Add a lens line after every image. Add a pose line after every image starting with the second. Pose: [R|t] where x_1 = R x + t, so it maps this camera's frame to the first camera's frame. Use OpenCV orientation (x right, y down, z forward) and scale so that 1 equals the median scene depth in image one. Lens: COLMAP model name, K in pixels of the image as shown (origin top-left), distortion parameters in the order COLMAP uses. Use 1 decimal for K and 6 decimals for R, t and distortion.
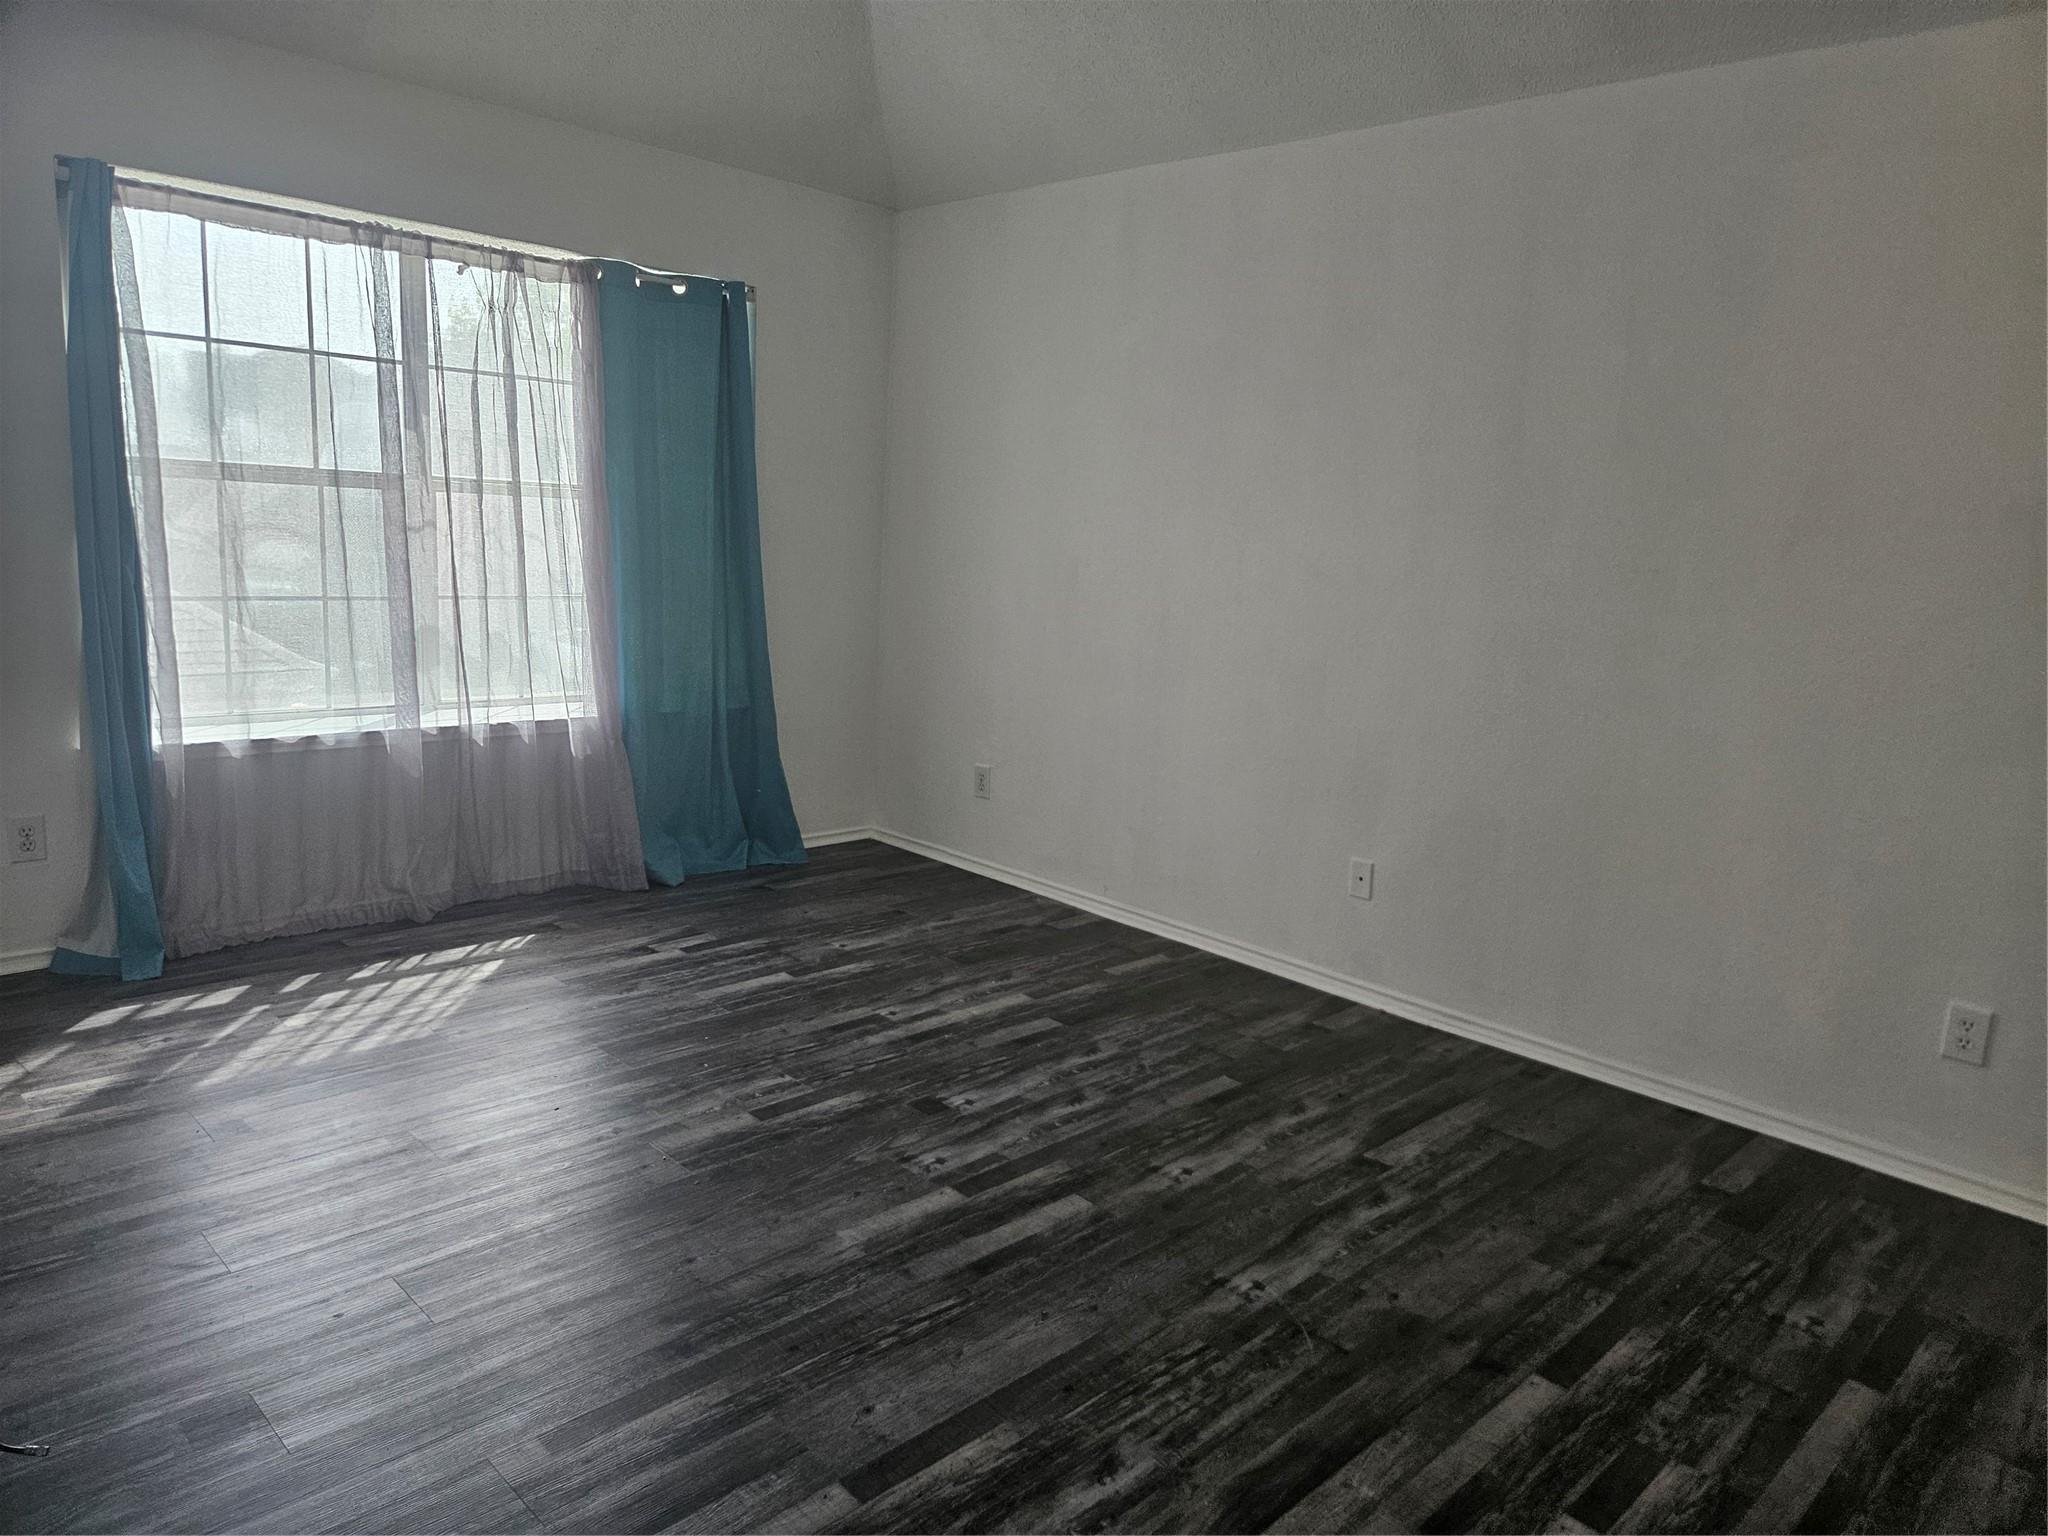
lens RADIAL K [[1391.8, 0, 1085.1], [0, 1391.8, 741.9], [0, 0, 1]] dist [0.055959, -0.047434]
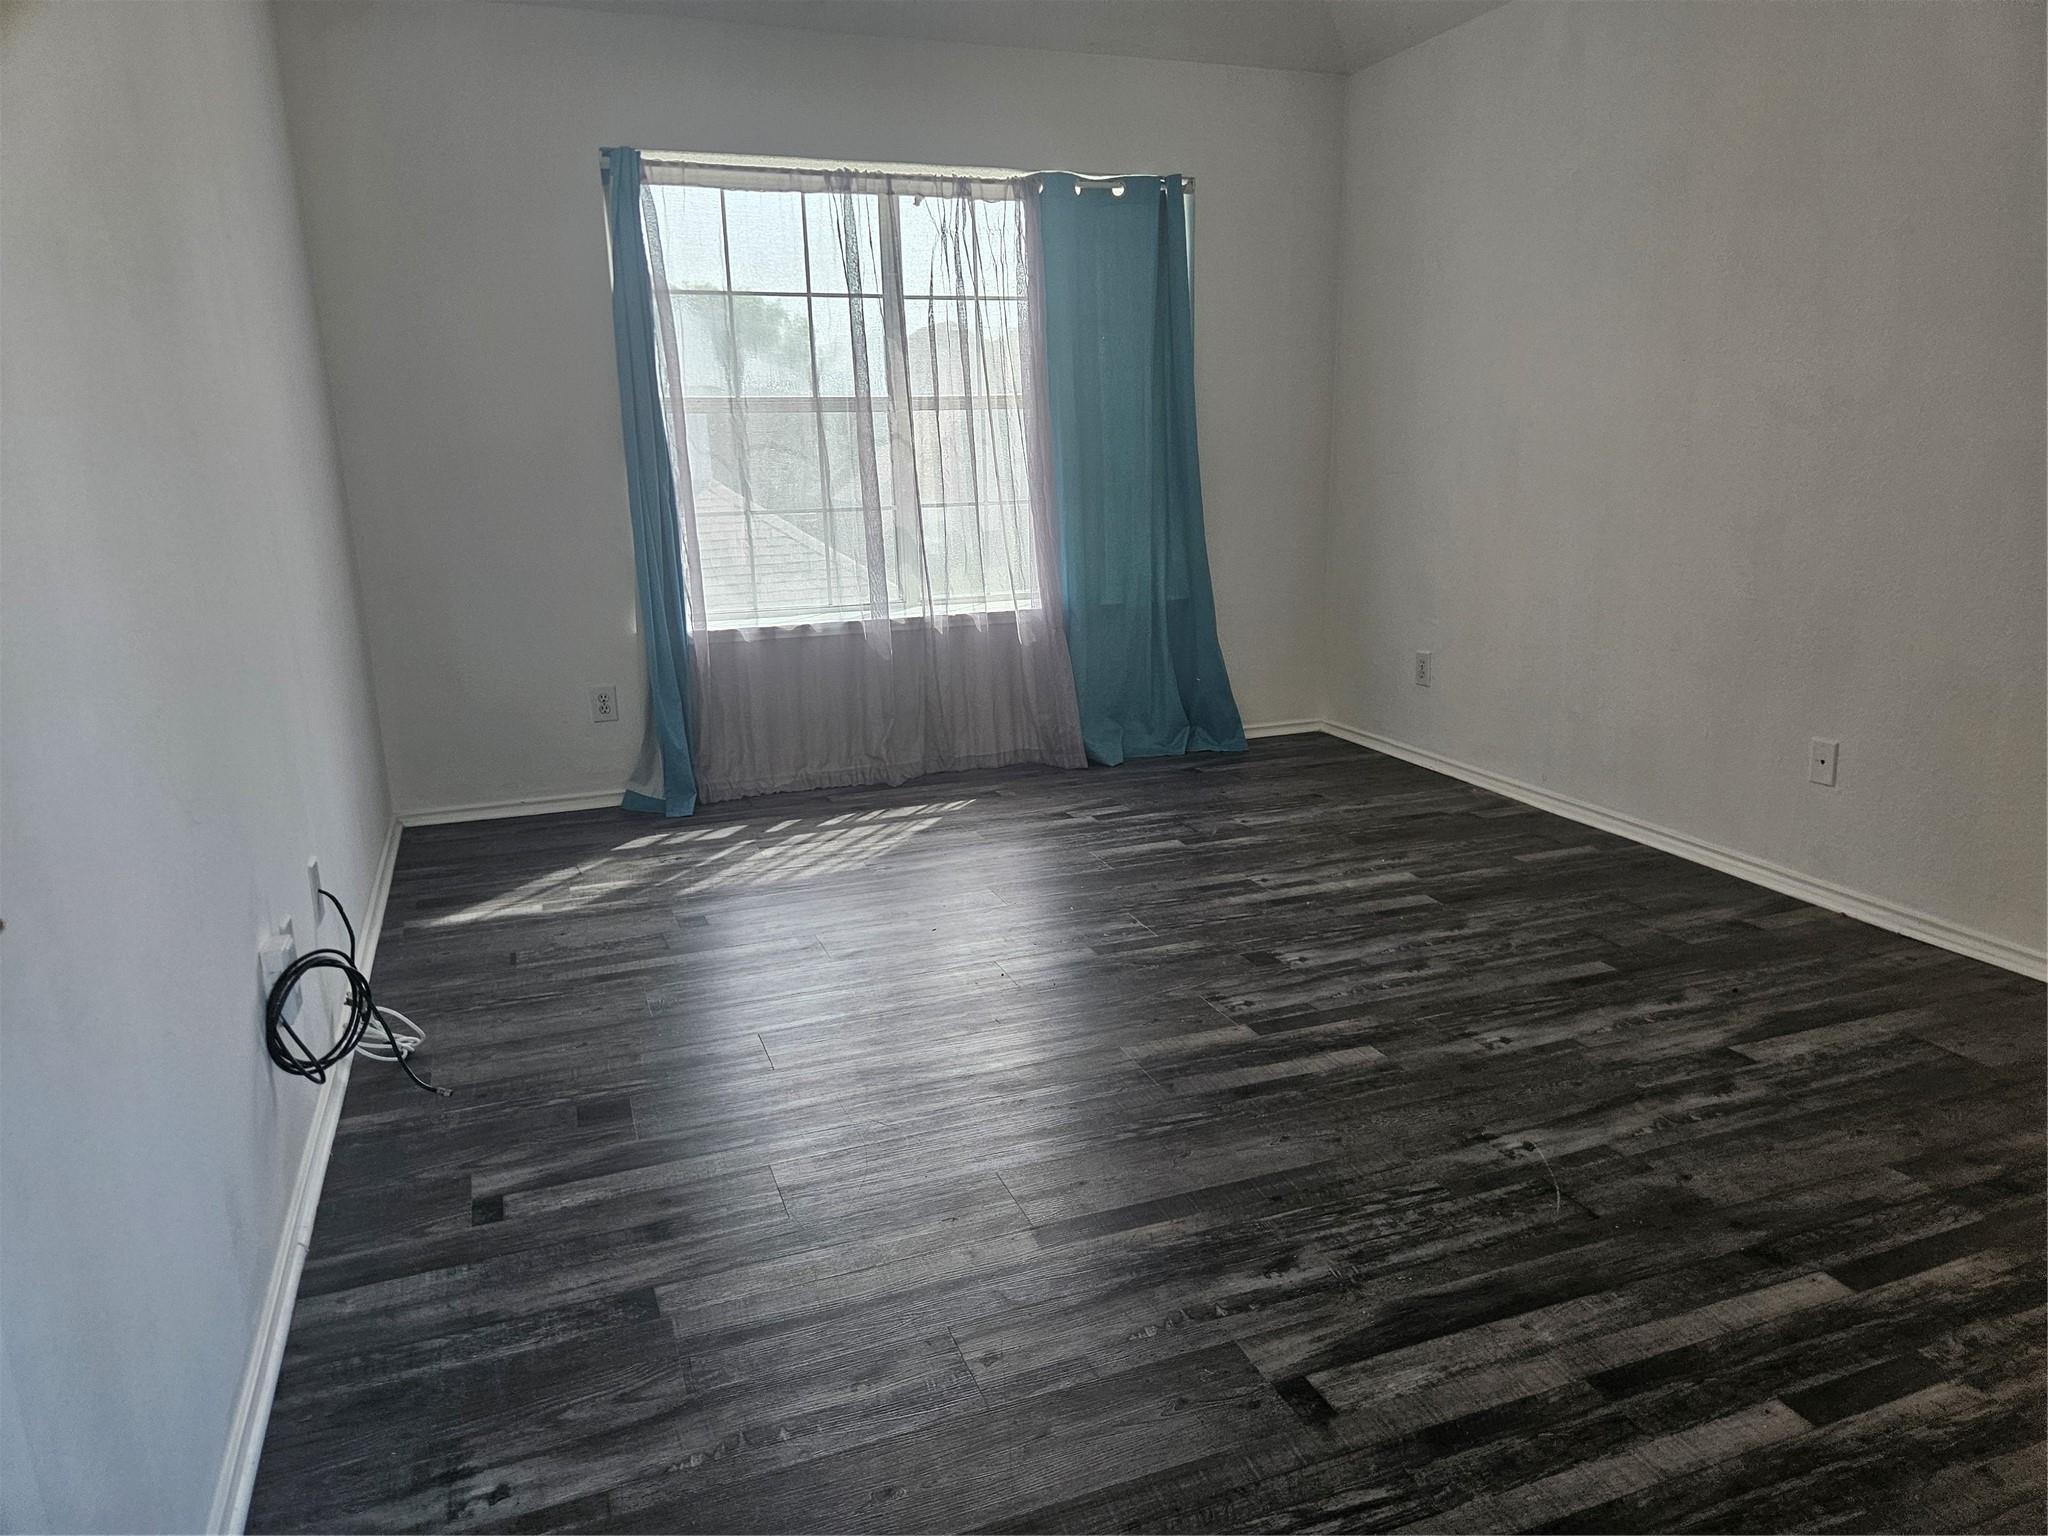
lens RADIAL K [[1391.8, 0, 1032.4], [0, 1391.8, 767.4], [0, 0, 1]] dist [0.055959, -0.047434]
pose [[0.906500, 0.019394, -0.421760, 0.135907], [0.010453, 0.997607, 0.068342, 0.041254], [0.422076, -0.066361, 0.904128, 0.013836]]
